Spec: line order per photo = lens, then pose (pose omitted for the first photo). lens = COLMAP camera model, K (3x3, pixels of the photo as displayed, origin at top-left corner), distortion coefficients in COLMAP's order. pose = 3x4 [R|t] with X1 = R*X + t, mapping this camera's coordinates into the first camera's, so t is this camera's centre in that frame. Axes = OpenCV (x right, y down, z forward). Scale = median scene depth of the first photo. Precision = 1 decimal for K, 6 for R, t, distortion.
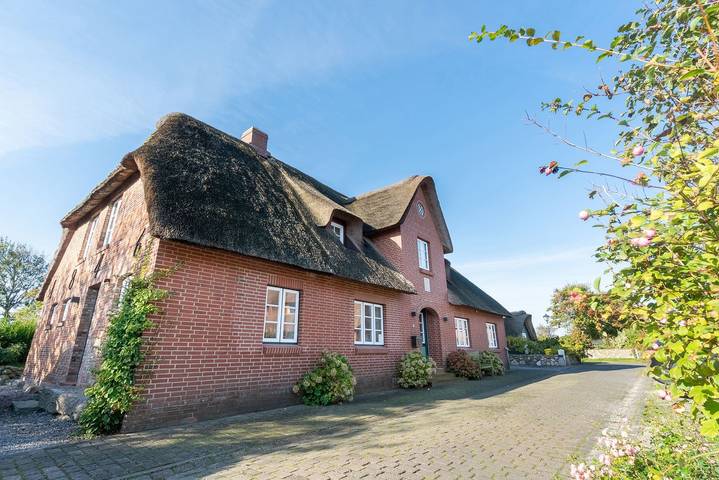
lens RADIAL K [[333.4, 0, 359.6], [0, 333.4, 238.1], [0, 0, 1]] dist [-0.006453, -0.000465]
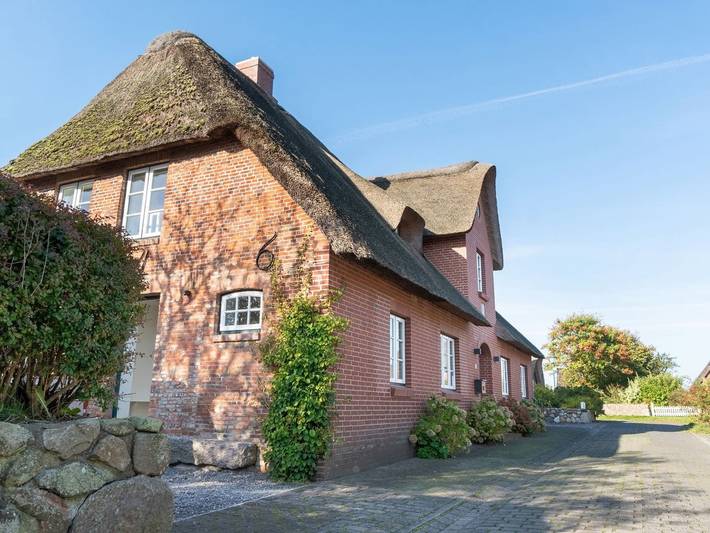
lens RADIAL K [[554.9, 0, 355.6], [0, 554.9, 266.6], [0, 0, 1]] dist [-0.003008, 0.000679]
pose [[0.971341, 0.074802, 0.225615, -0.349889], [-0.094701, 0.992391, 0.078688, -0.032793], [-0.218012, -0.097799, 0.971033, -0.132674]]
